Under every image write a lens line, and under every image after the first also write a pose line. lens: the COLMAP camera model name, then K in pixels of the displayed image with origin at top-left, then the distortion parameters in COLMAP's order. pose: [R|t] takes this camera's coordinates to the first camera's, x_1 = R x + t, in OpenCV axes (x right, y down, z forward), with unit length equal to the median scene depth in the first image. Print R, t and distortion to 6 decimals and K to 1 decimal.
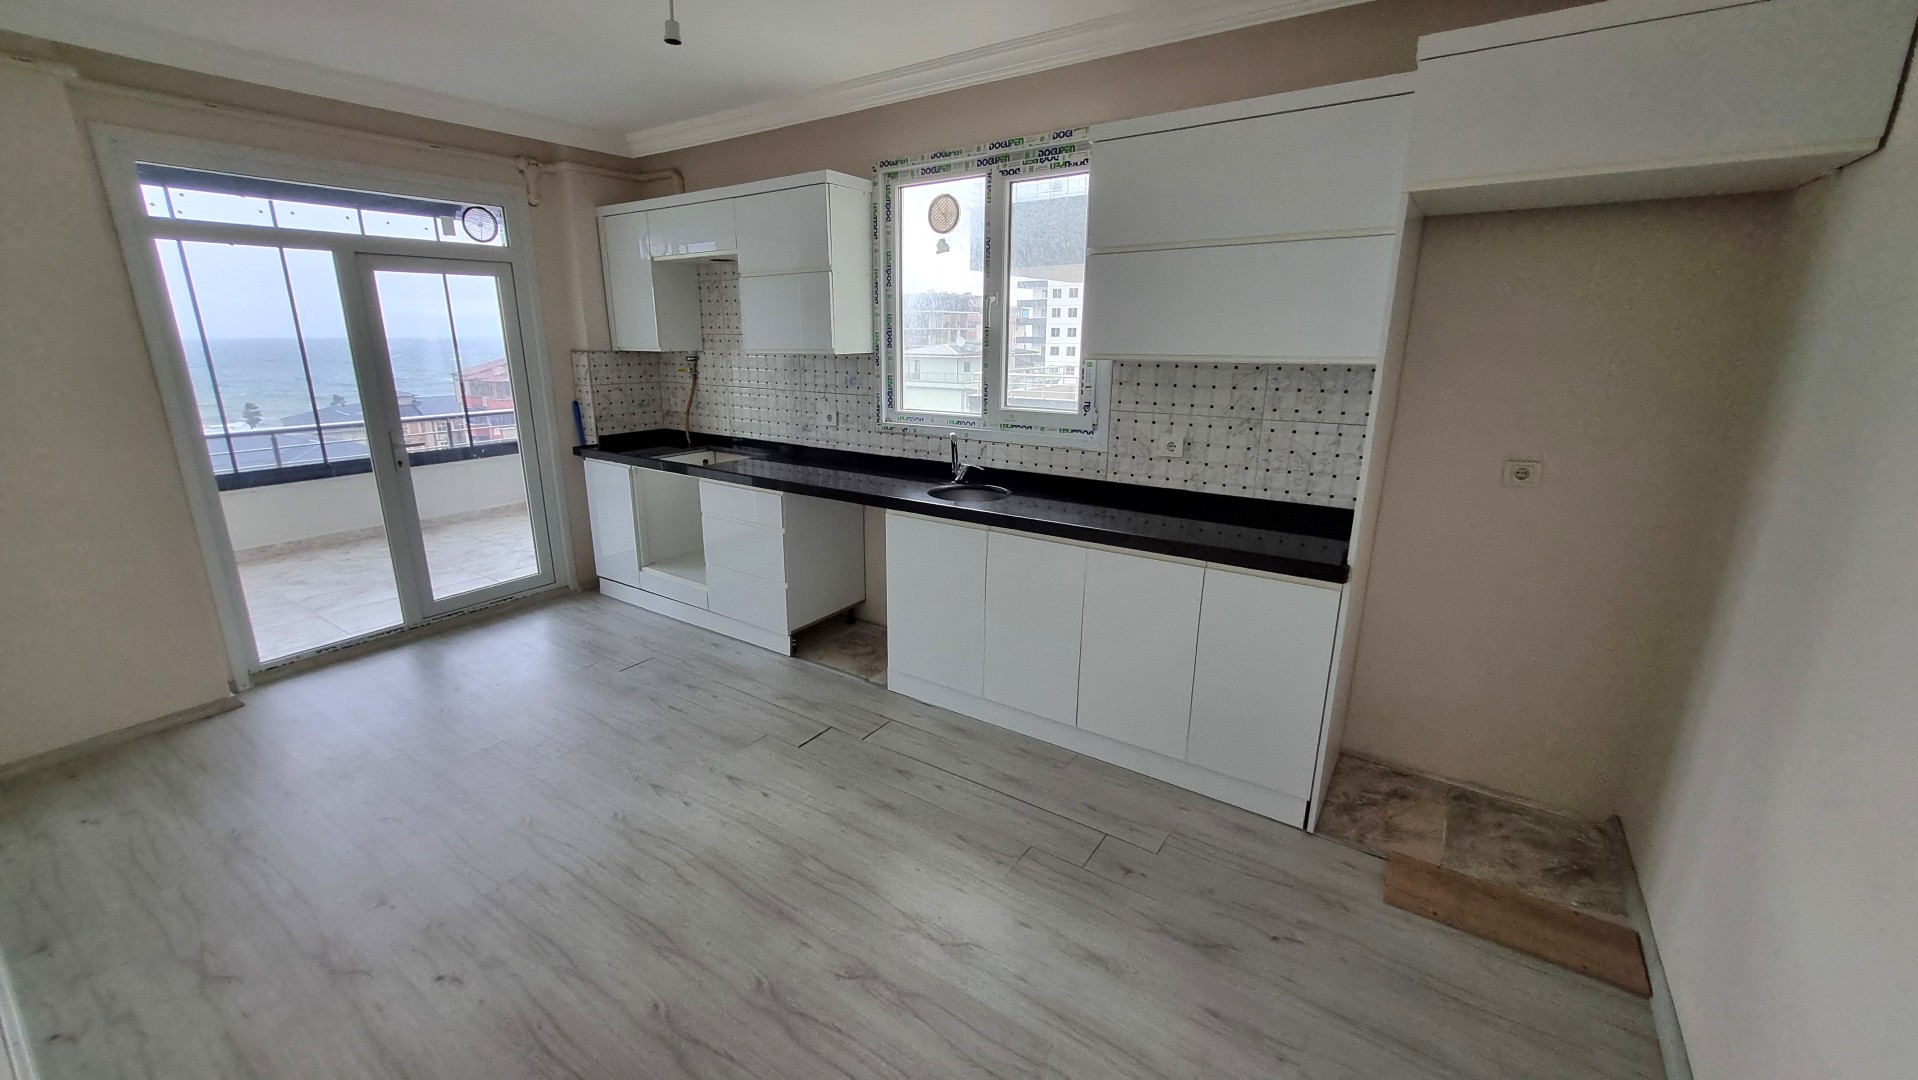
lens RADIAL K [[749.8, 0, 934.3], [0, 749.8, 529.6], [0, 0, 1]] dist [0.003715, -0.001962]
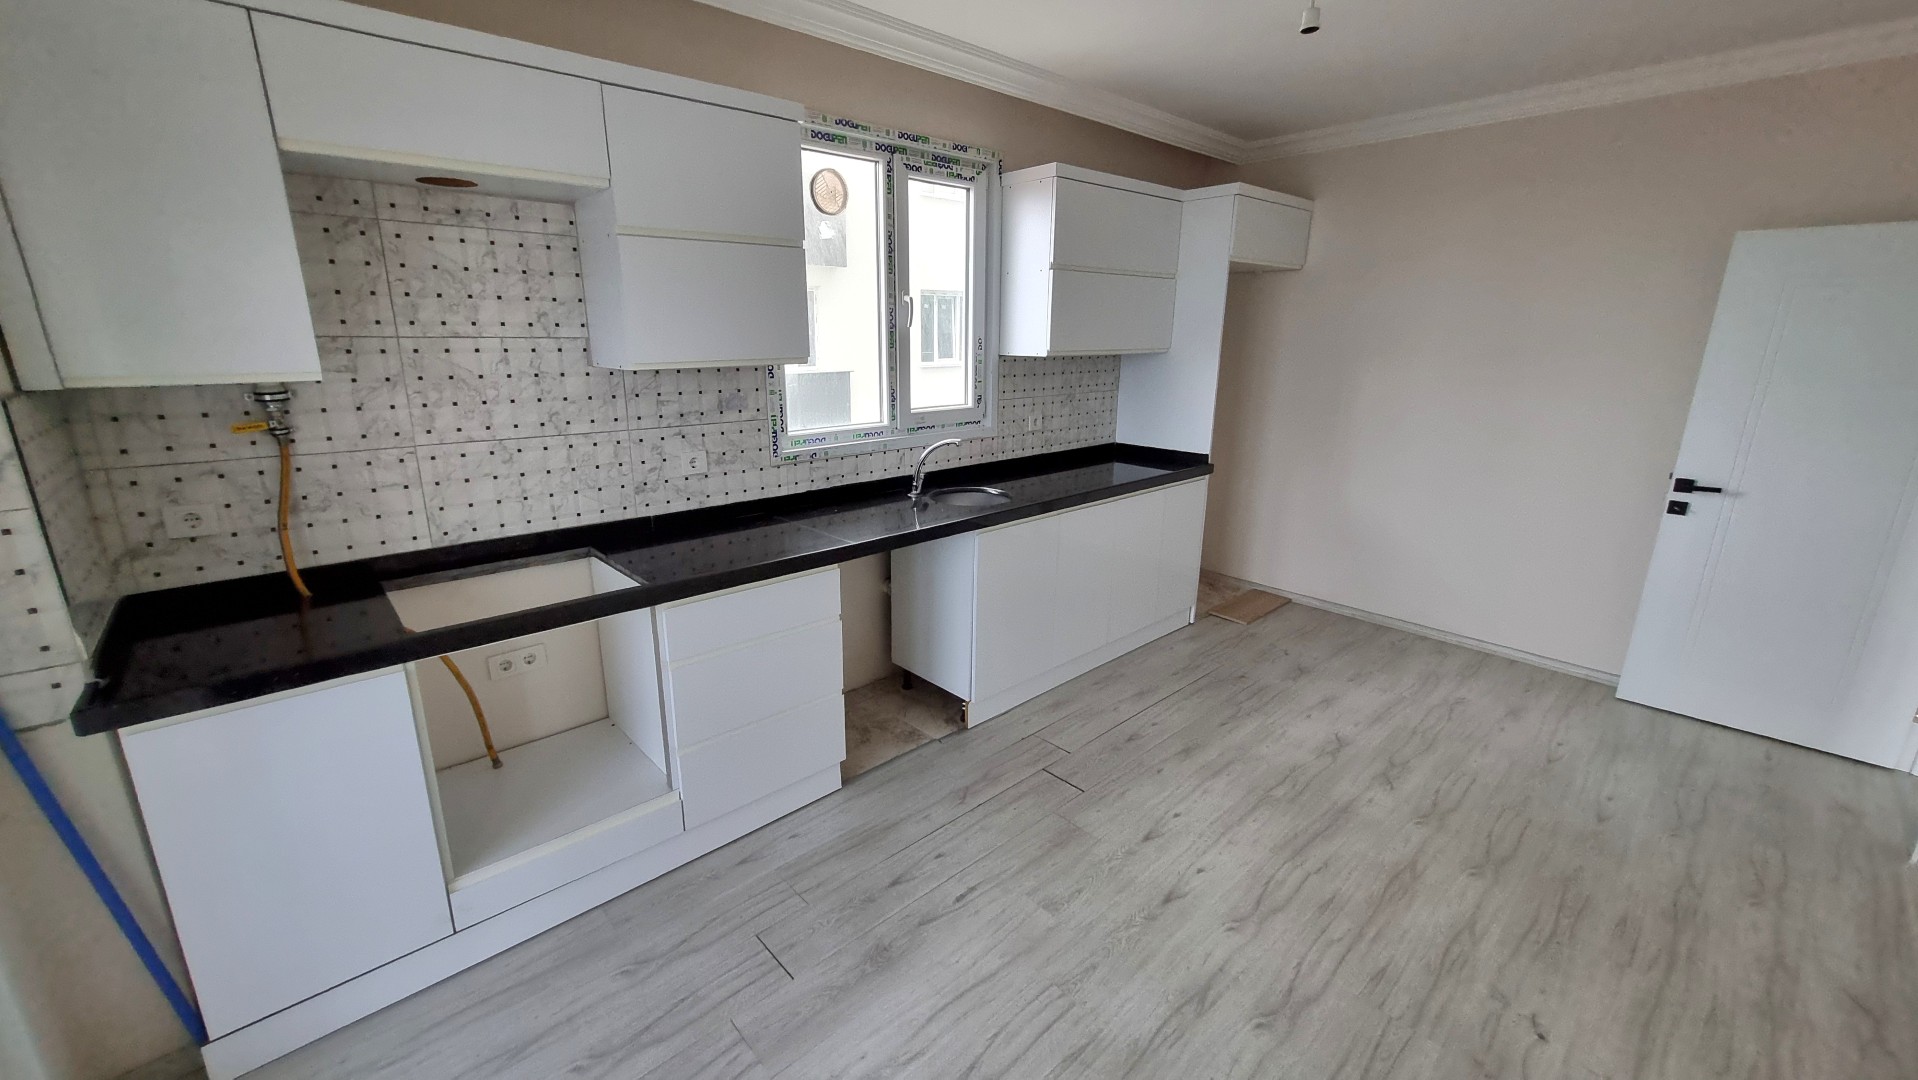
lens RADIAL K [[749.8, 0, 934.3], [0, 749.8, 529.6], [0, 0, 1]] dist [0.003715, -0.001962]
pose [[0.230892, -0.247601, 0.940948, -0.932267], [0.245889, 0.950536, 0.189787, -0.212661], [-0.941397, 0.187548, 0.280353, 0.801511]]
